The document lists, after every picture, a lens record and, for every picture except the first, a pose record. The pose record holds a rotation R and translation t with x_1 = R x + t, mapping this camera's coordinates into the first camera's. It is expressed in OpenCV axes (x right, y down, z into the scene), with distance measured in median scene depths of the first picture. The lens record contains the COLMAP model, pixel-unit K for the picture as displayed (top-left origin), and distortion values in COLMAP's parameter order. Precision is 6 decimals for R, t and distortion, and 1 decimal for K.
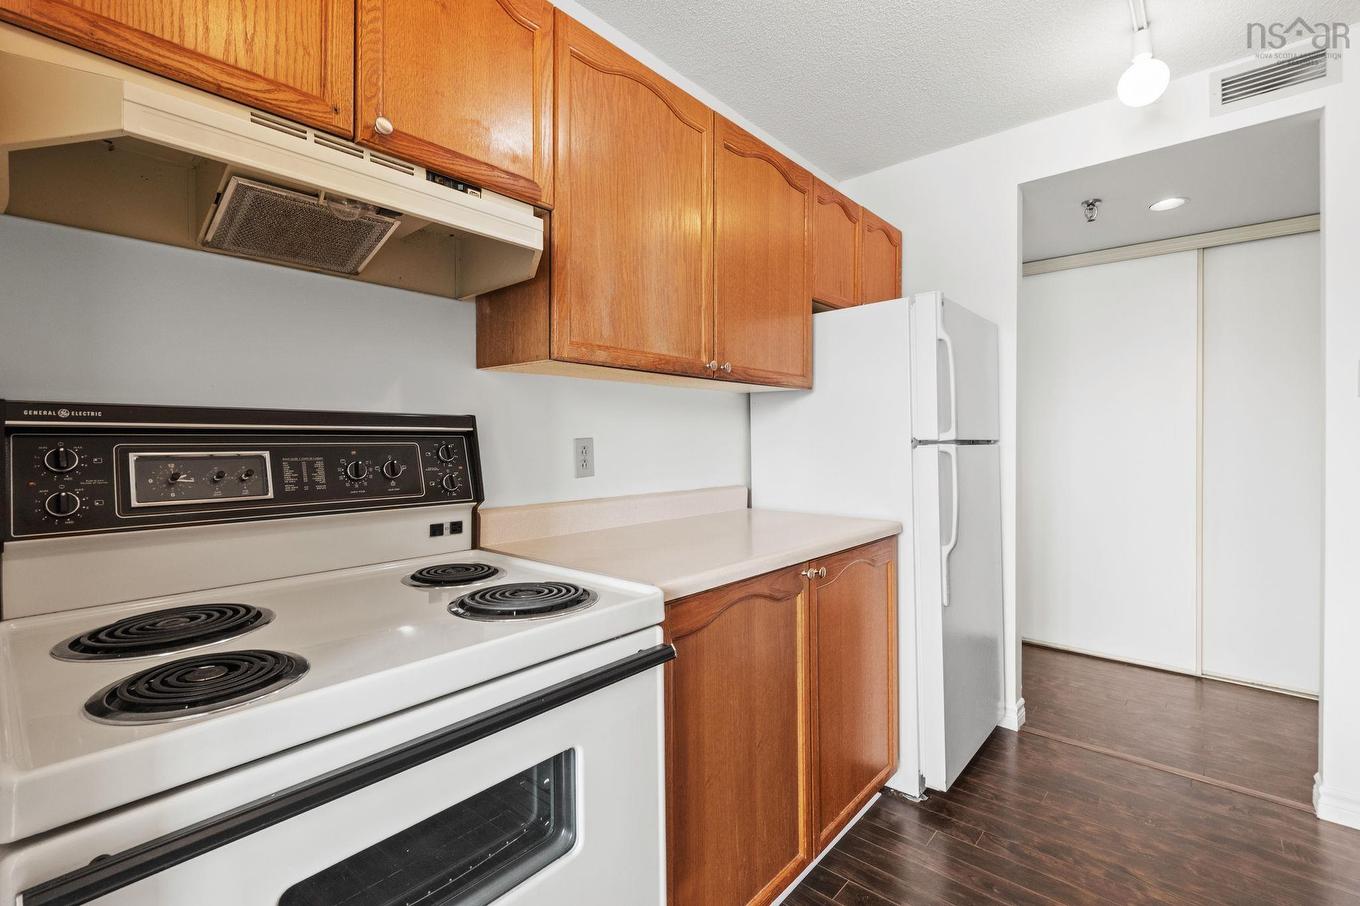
lens RADIAL K [[610.6, 0, 685.1], [0, 610.6, 434.4], [0, 0, 1]] dist [0.010180, -0.005966]
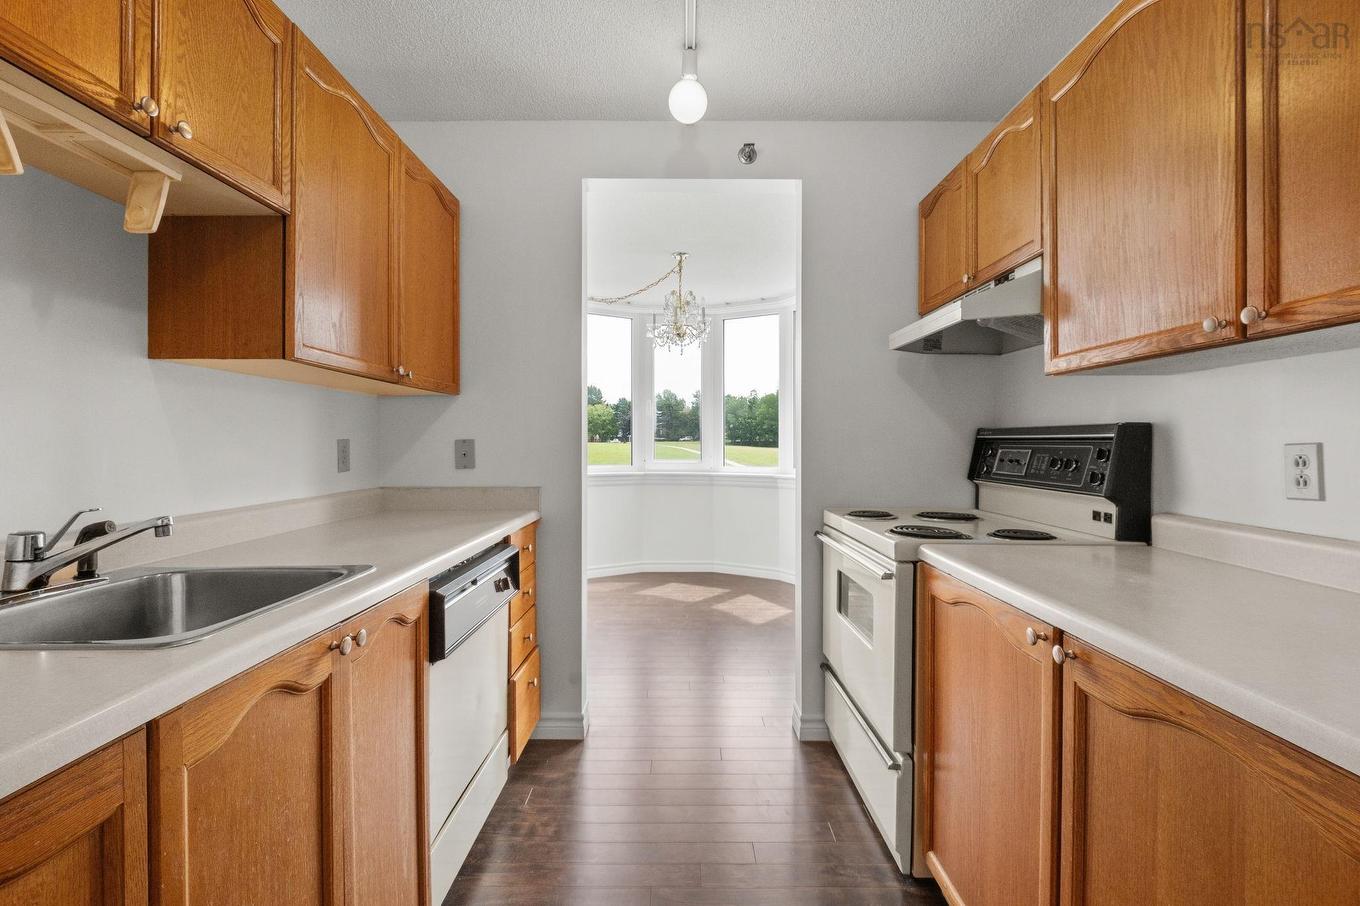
lens RADIAL K [[610.6, 0, 685.1], [0, 610.6, 434.4], [0, 0, 1]] dist [0.010180, -0.005966]
pose [[-0.751511, -0.009230, -0.659656, 0.788443], [0.002525, 0.999855, -0.016867, 0.005712], [0.659715, -0.014341, -0.751379, 1.030505]]
